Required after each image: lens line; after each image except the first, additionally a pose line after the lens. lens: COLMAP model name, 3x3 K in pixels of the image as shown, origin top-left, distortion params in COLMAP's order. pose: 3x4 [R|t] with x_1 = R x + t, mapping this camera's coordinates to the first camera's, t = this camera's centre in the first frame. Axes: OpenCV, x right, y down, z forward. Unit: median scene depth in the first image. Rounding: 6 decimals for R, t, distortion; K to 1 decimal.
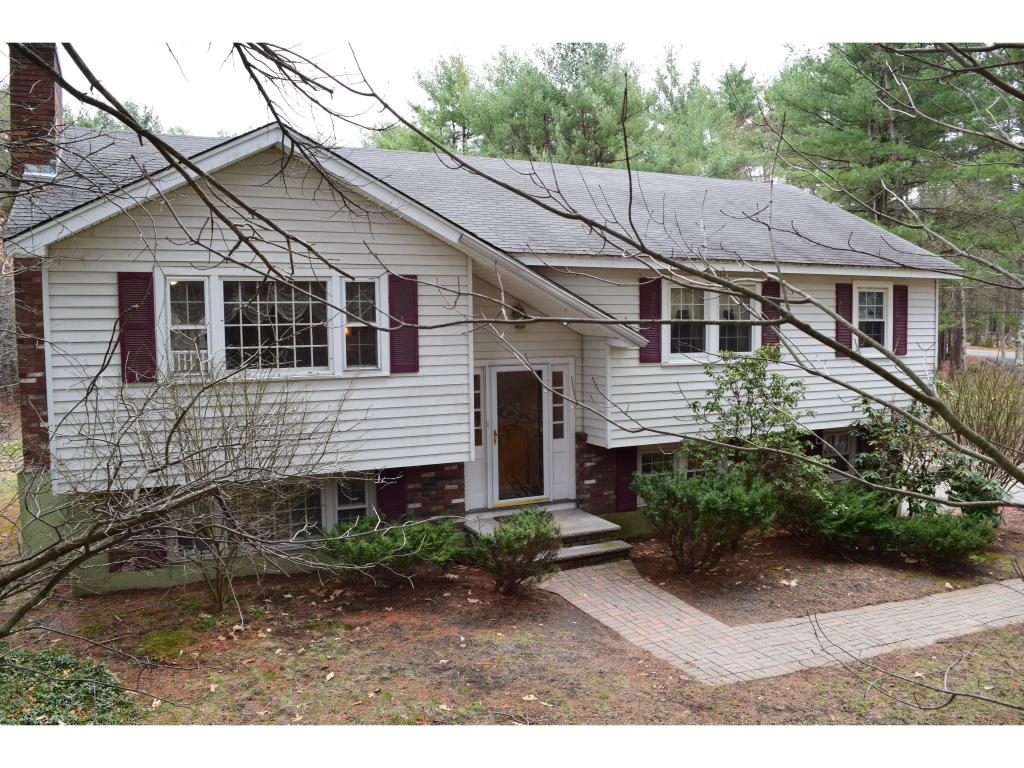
lens RADIAL K [[808.5, 0, 512.0], [0, 808.5, 384.0], [0, 0, 1]] dist [-0.091358, 0.021307]
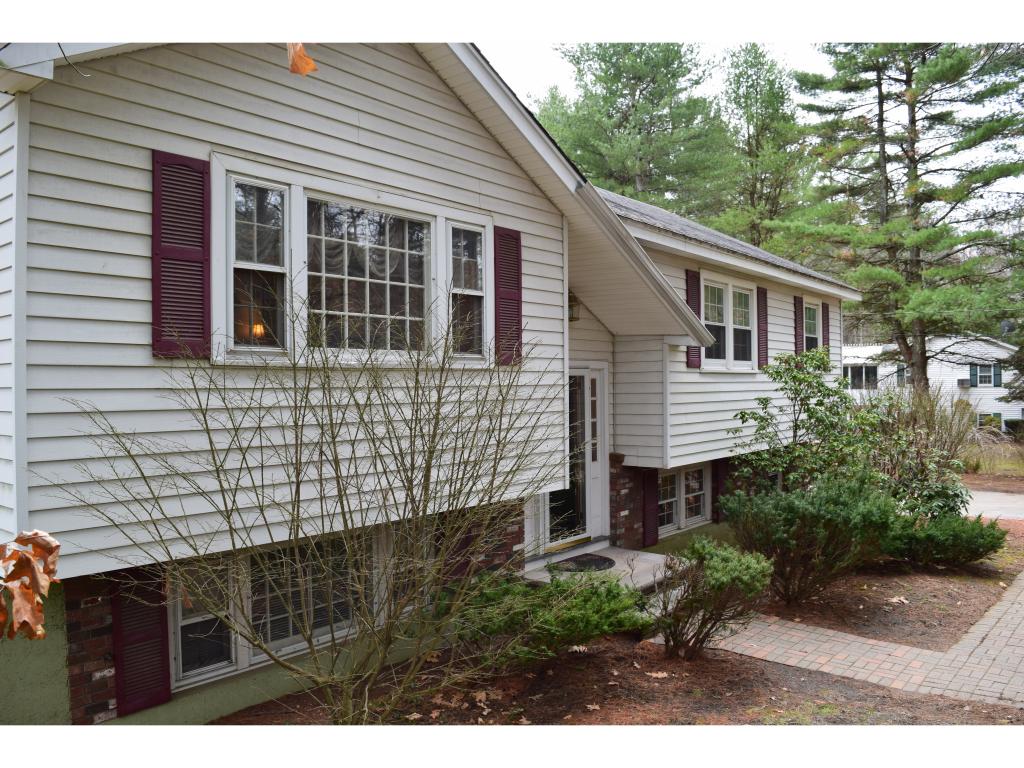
lens RADIAL K [[808.5, 0, 512.0], [0, 808.5, 384.0], [0, 0, 1]] dist [-0.091358, 0.021307]
pose [[0.890196, 0.007933, 0.455508, -0.420369], [0.024065, 0.997634, -0.064404, 0.044250], [-0.454941, 0.068295, 0.887899, 0.345702]]
